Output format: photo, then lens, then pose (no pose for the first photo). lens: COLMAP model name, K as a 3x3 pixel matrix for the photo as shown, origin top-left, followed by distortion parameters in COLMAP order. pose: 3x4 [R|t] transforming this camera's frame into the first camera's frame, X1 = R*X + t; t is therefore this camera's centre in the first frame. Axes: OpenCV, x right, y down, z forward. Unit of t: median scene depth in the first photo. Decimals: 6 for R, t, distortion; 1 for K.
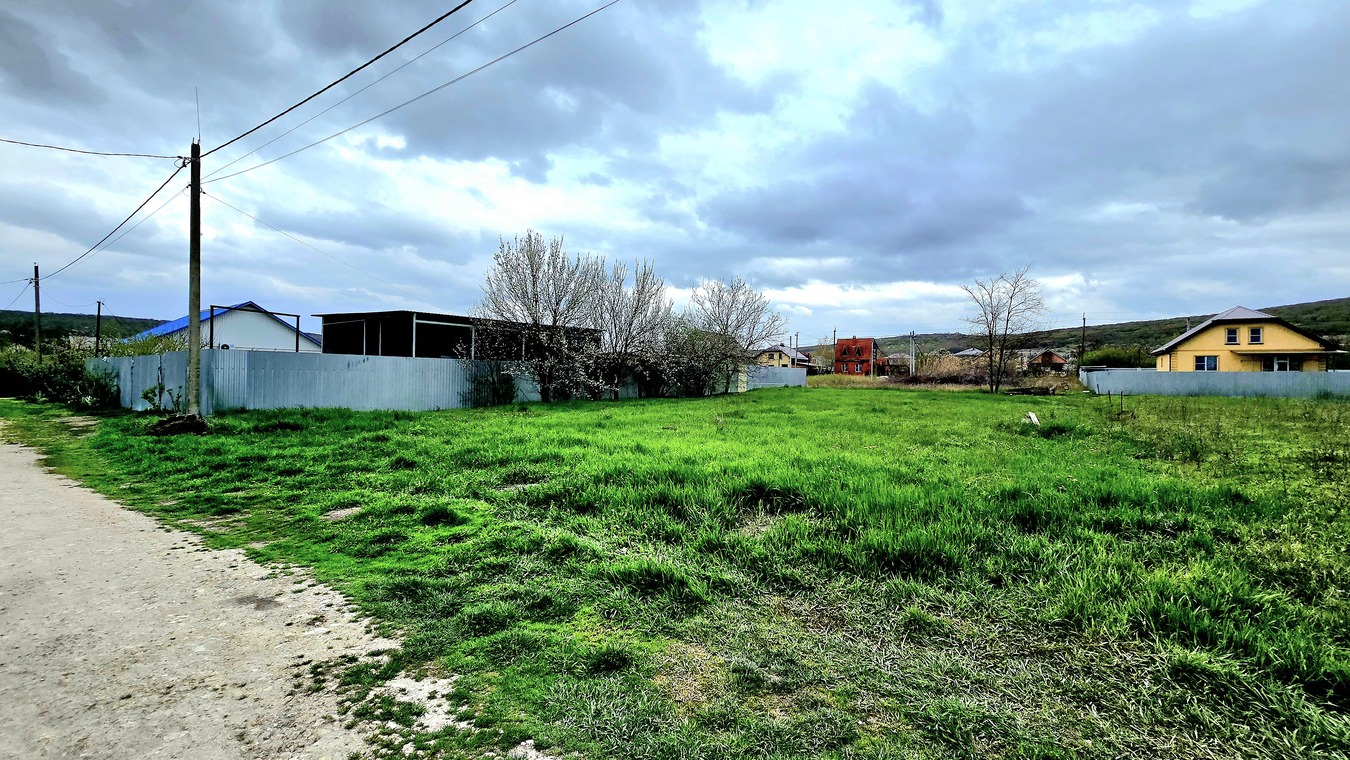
lens RADIAL K [[578.8, 0, 590.1], [0, 578.8, 382.8], [0, 0, 1]] dist [-0.000752, -0.000243]
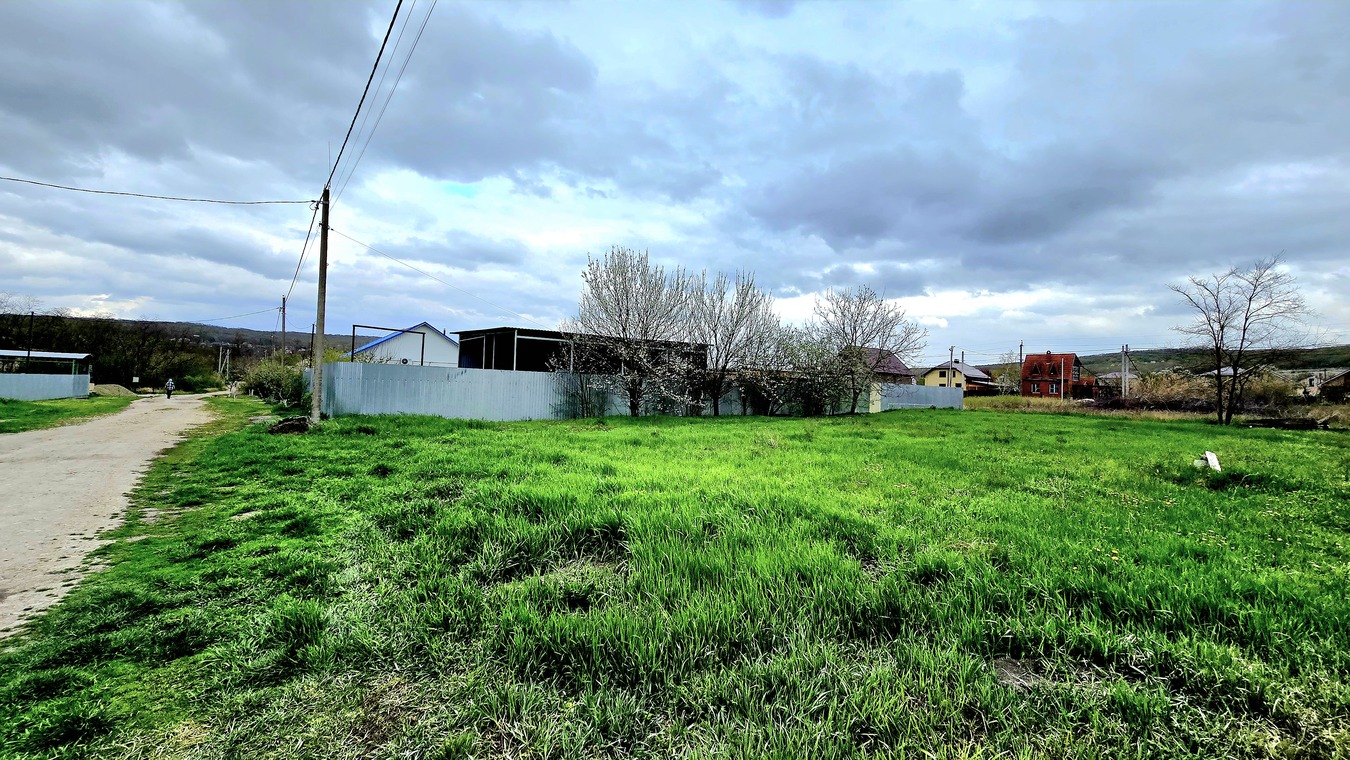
lens RADIAL K [[542.4, 0, 668.1], [0, 542.4, 389.3], [0, 0, 1]] dist [-0.002088, 0.000410]
pose [[0.955271, 0.018544, -0.295149, 0.235809], [-0.023185, 0.999656, -0.012232, -0.003374], [0.294821, 0.018528, 0.955373, 0.112244]]
